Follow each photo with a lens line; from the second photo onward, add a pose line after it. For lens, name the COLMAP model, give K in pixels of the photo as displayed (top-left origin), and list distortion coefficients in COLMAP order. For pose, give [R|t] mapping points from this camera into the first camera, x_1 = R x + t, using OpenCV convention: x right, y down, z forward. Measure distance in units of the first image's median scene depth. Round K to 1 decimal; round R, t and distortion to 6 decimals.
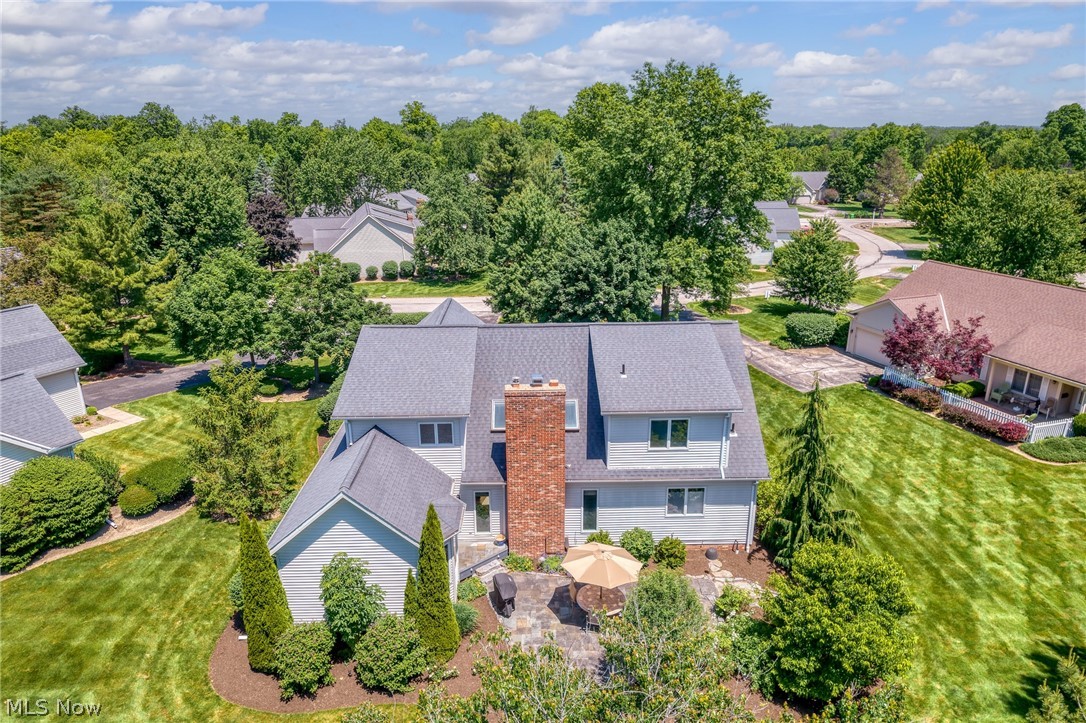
lens RADIAL K [[698.8, 0, 544.8], [0, 698.8, 358.1], [0, 0, 1]] dist [0.008260, 0.002521]
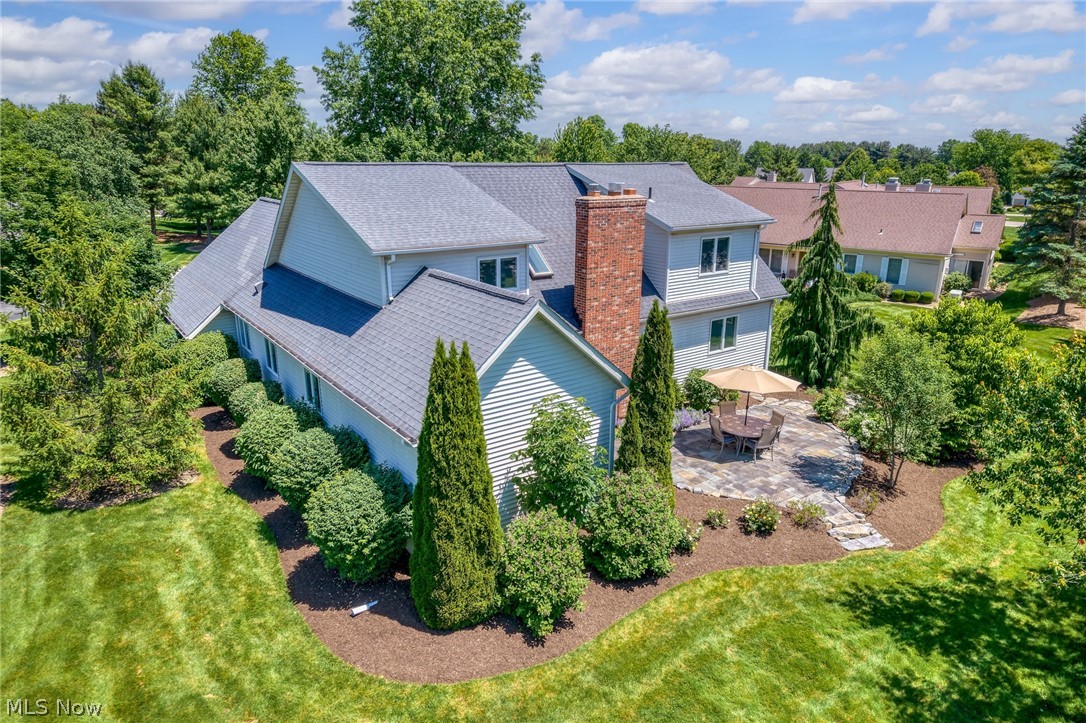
lens RADIAL K [[698.8, 0, 541.8], [0, 698.8, 361.7], [0, 0, 1]] dist [0.008260, 0.002521]
pose [[0.825256, -0.153895, 0.543387, -0.318542], [0.167192, 0.985602, 0.025219, 0.113137], [-0.539444, 0.070038, 0.839104, 0.228787]]
